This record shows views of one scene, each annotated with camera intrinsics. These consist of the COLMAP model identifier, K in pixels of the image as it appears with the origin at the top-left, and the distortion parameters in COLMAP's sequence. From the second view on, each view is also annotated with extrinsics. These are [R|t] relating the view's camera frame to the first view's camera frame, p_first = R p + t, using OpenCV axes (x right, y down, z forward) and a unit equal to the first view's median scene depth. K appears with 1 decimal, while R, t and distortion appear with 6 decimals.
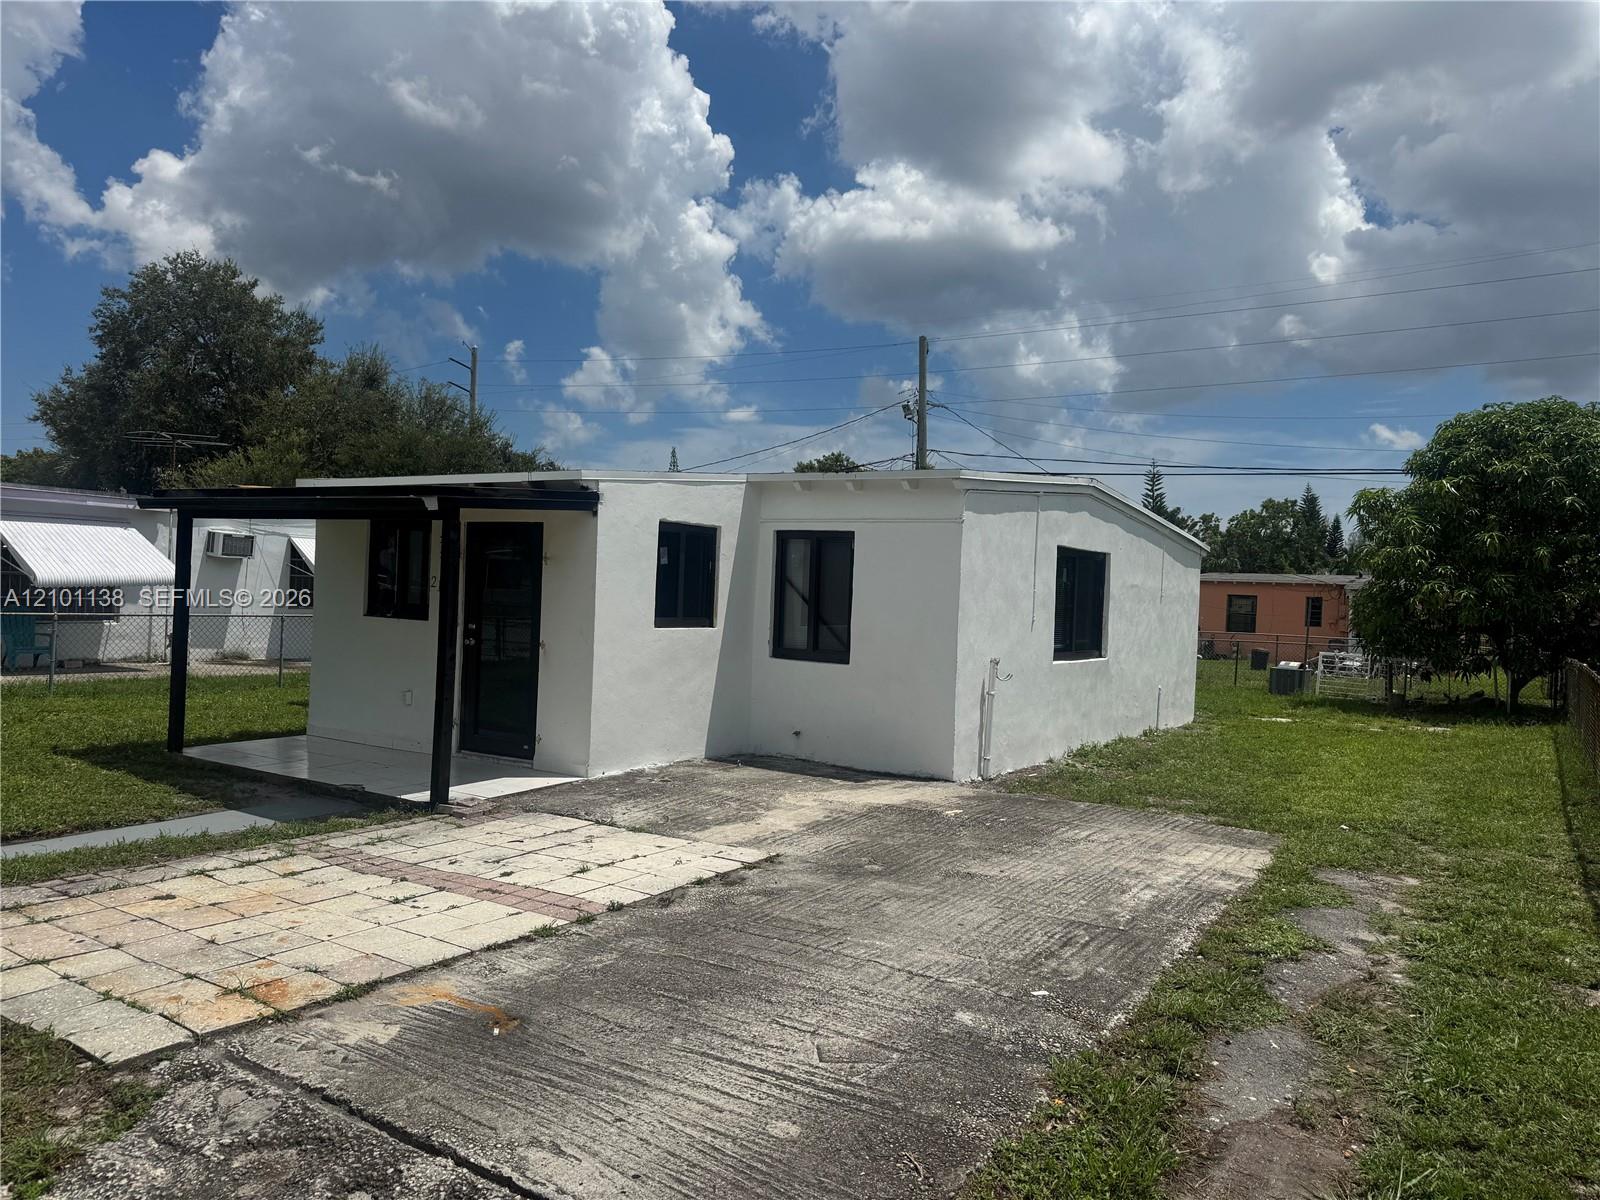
lens RADIAL K [[1108.6, 0, 800.0], [0, 1108.6, 600.0], [0, 0, 1]] dist [0.039994, -0.037835]
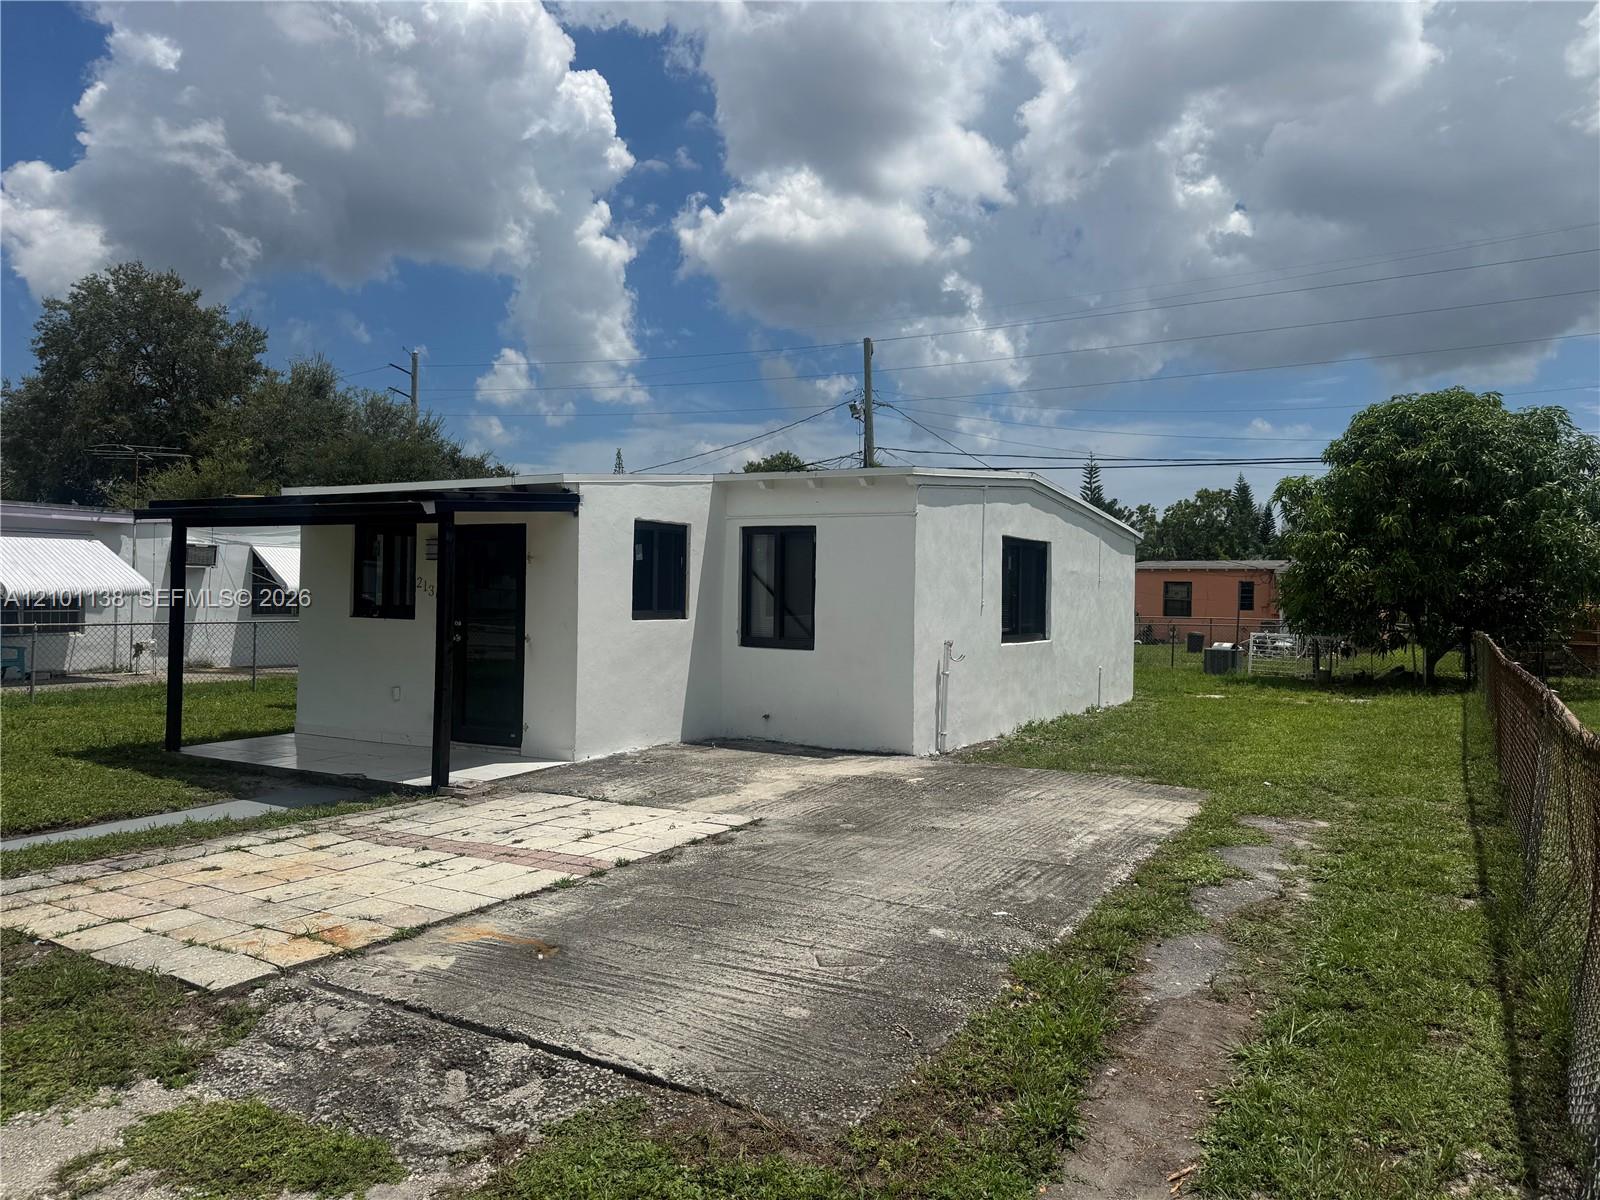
lens RADIAL K [[1122.7, 0, 803.5], [0, 1122.7, 593.1], [0, 0, 1]] dist [0.068016, -0.077905]
pose [[0.998231, -0.025608, 0.053663, -0.028932], [0.025977, 0.999643, -0.006193, 0.012129], [-0.053485, 0.007576, 0.998540, -0.110317]]
